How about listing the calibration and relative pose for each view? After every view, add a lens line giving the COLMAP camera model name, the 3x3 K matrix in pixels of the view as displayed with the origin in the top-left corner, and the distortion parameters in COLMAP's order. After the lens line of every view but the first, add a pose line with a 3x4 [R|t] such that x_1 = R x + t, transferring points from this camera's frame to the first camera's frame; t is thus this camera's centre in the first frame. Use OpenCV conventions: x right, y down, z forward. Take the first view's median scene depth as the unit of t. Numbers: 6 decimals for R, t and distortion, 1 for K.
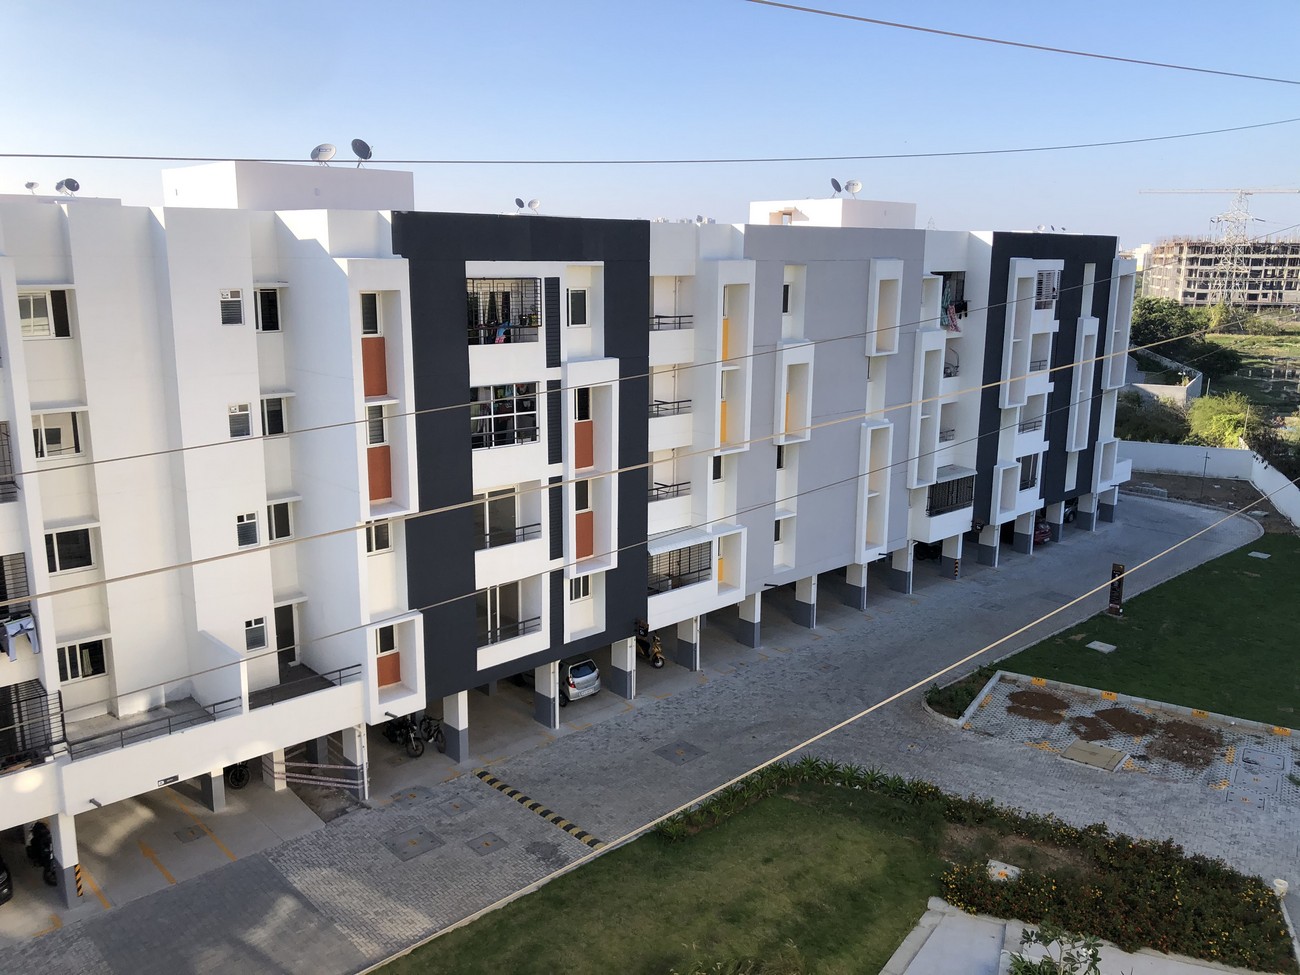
lens RADIAL K [[1056.7, 0, 655.4], [0, 1056.7, 486.6], [0, 0, 1]] dist [0.008408, -0.010657]
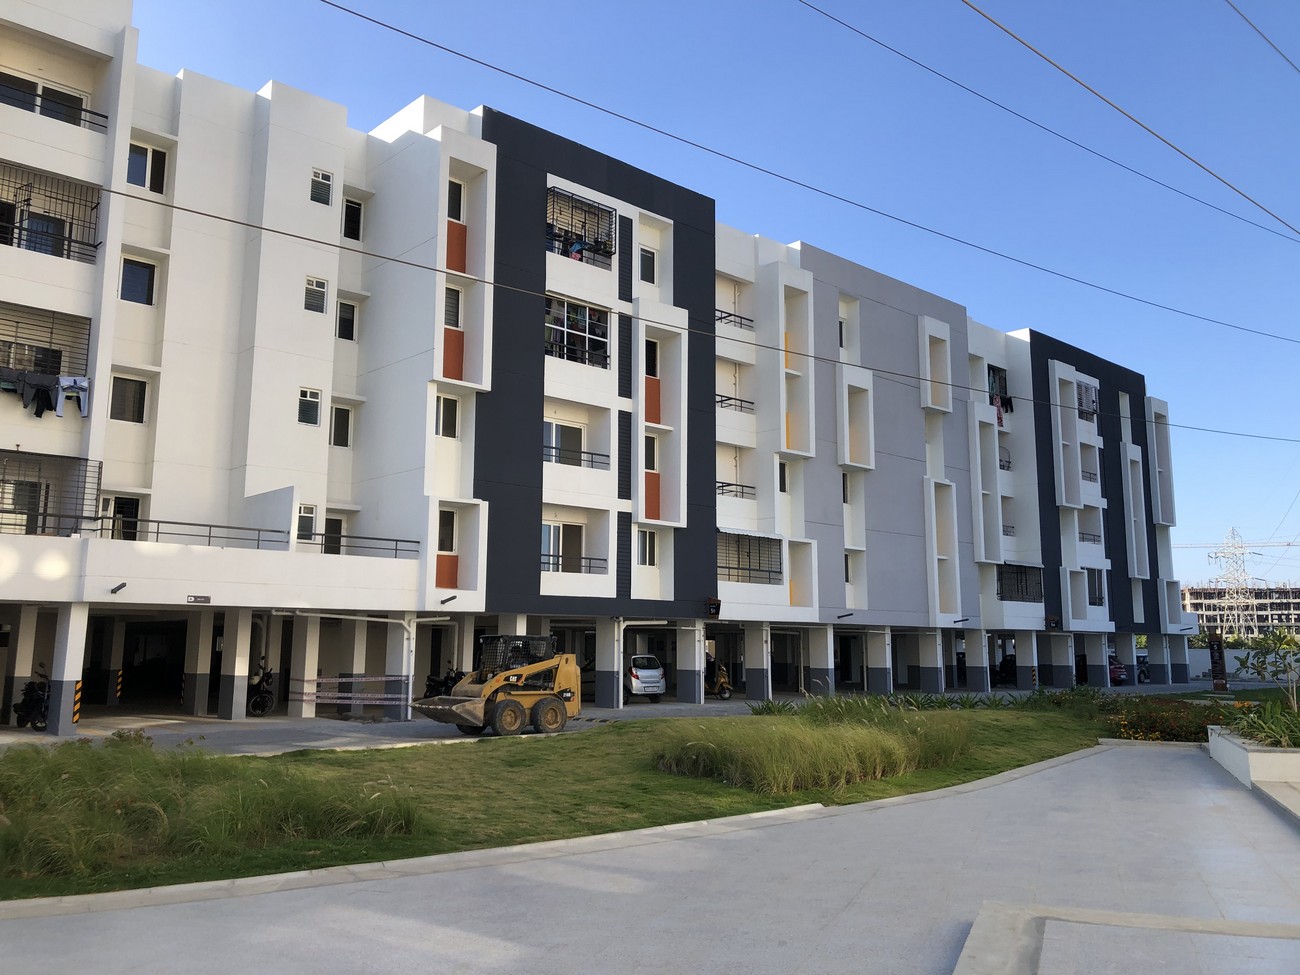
lens RADIAL K [[1060.2, 0, 650.0], [0, 1060.2, 487.5], [0, 0, 1]] dist [-0.004580, 0.003828]
pose [[0.999953, -0.006883, -0.006854, -0.063276], [0.004003, 0.934927, -0.354817, 0.380151], [0.008850, 0.354773, 0.934911, 0.119212]]
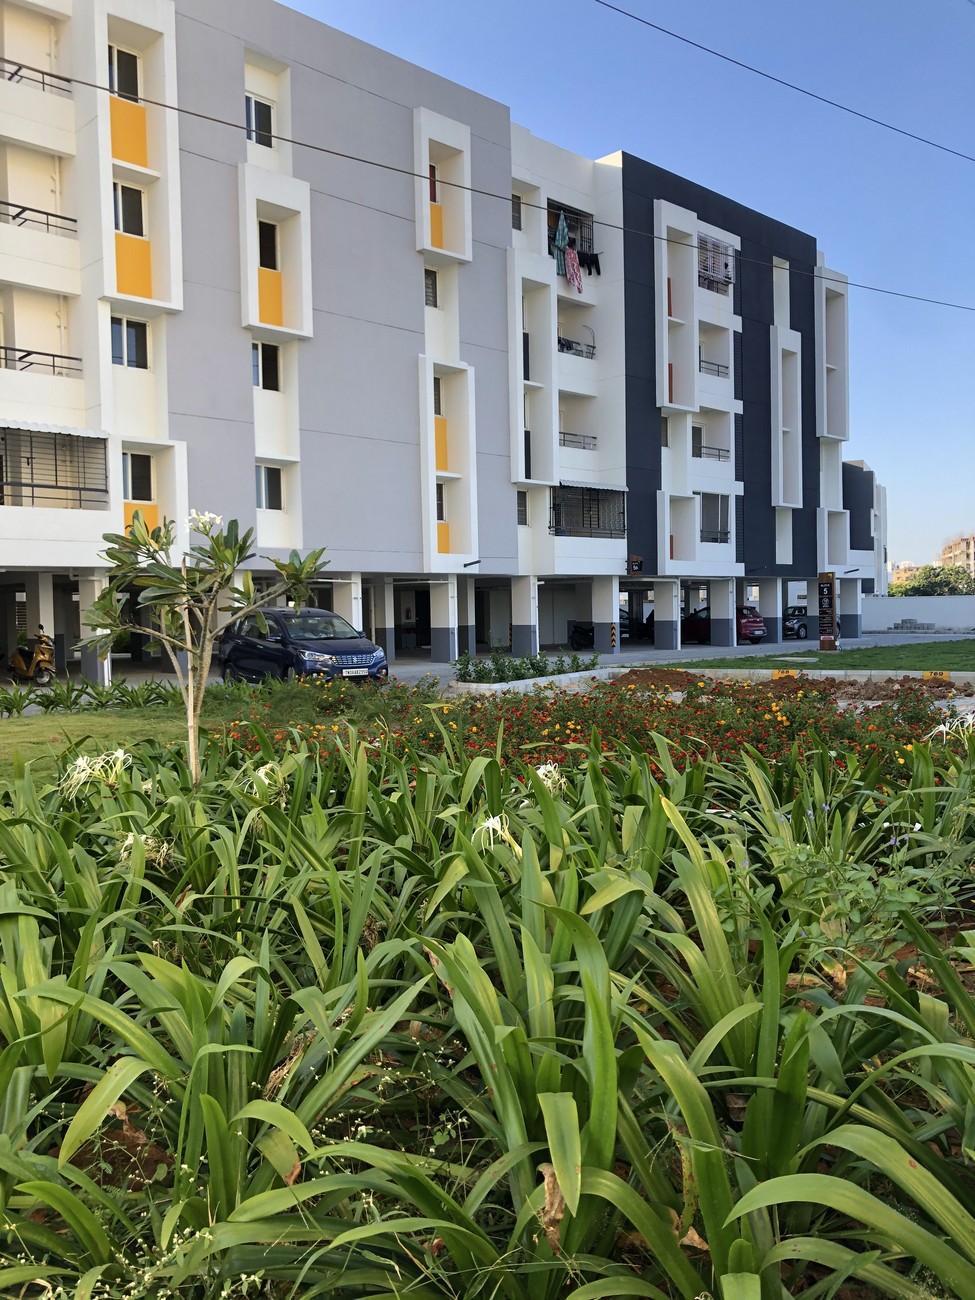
lens RADIAL K [[1093.5, 0, 516.6], [0, 1093.5, 647.8], [0, 0, 1]] dist [-0.004494, -0.002823]
pose [[0.998306, -0.026600, 0.051747, 0.279754], [0.035019, 0.984943, -0.169295, 0.311449], [-0.046464, 0.170820, 0.984206, 0.453549]]
